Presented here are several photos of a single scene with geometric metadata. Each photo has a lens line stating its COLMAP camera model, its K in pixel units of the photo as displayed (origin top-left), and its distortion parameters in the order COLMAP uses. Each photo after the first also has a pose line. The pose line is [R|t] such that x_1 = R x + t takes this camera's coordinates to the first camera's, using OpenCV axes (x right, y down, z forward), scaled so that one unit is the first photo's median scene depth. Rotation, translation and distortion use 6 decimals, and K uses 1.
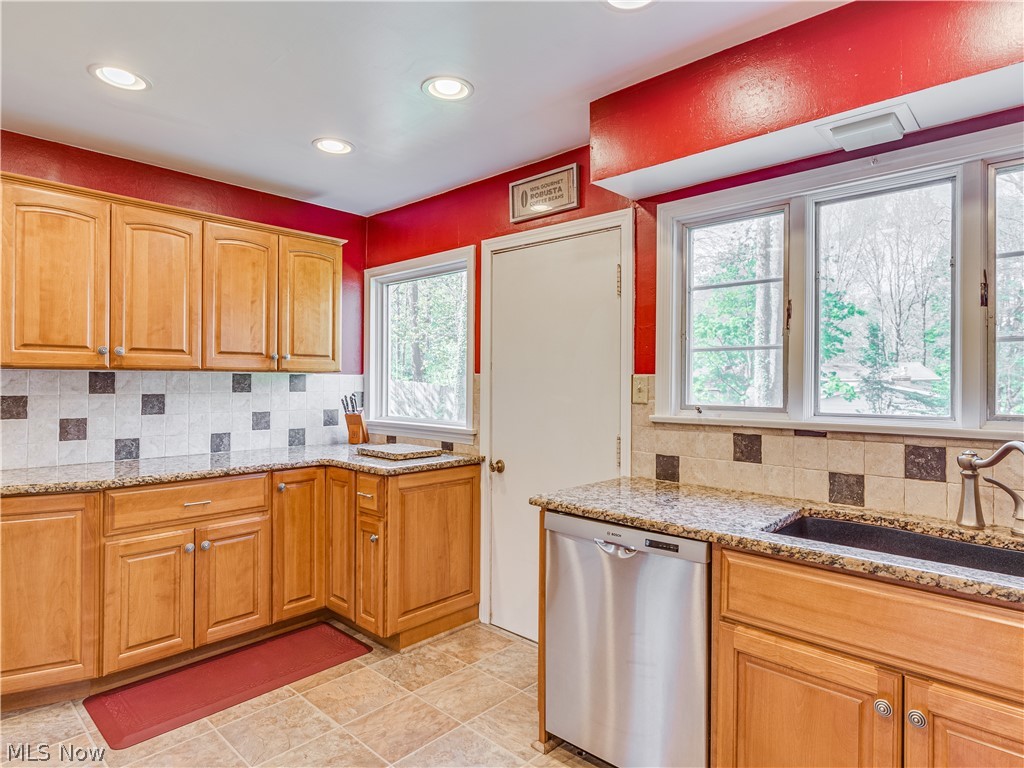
lens RADIAL K [[564.5, 0, 512.0], [0, 564.5, 384.0], [0, 0, 1]] dist [-0.002335, -0.000292]
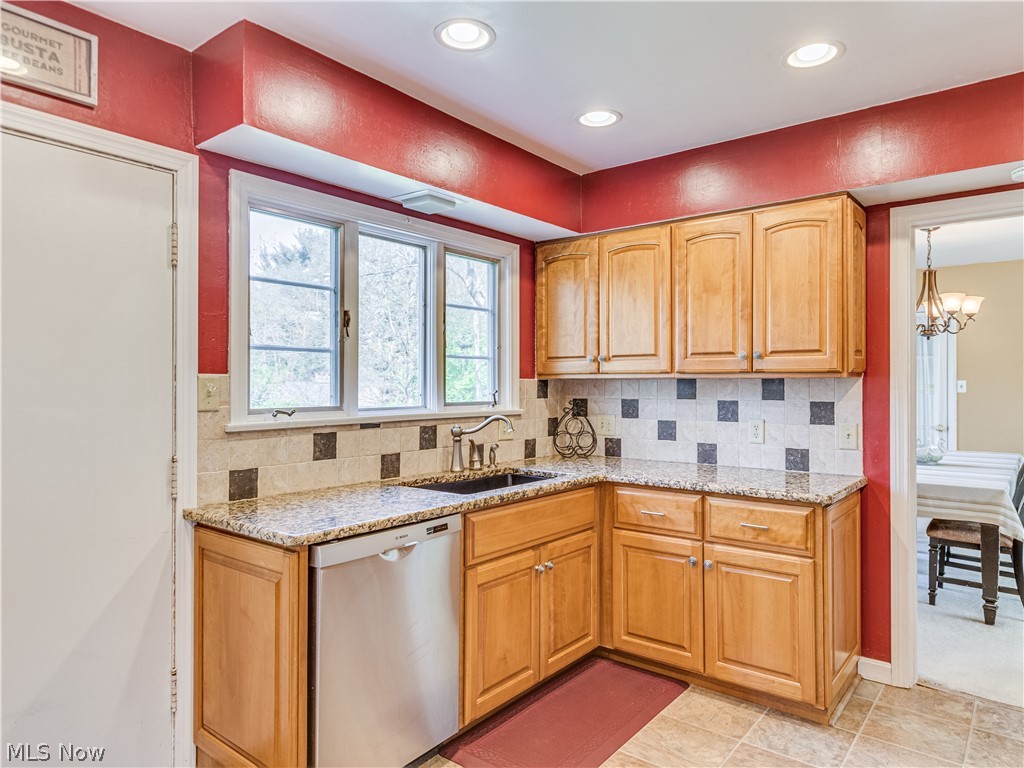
lens RADIAL K [[669.0, 0, 512.0], [0, 669.0, 384.0], [0, 0, 1]] dist [0.003556, 0.003606]
pose [[-0.077855, -0.007667, 0.996935, -0.878703], [0.002465, 0.999966, 0.007883, -0.011133], [-0.996962, 0.003071, -0.077834, 0.777145]]
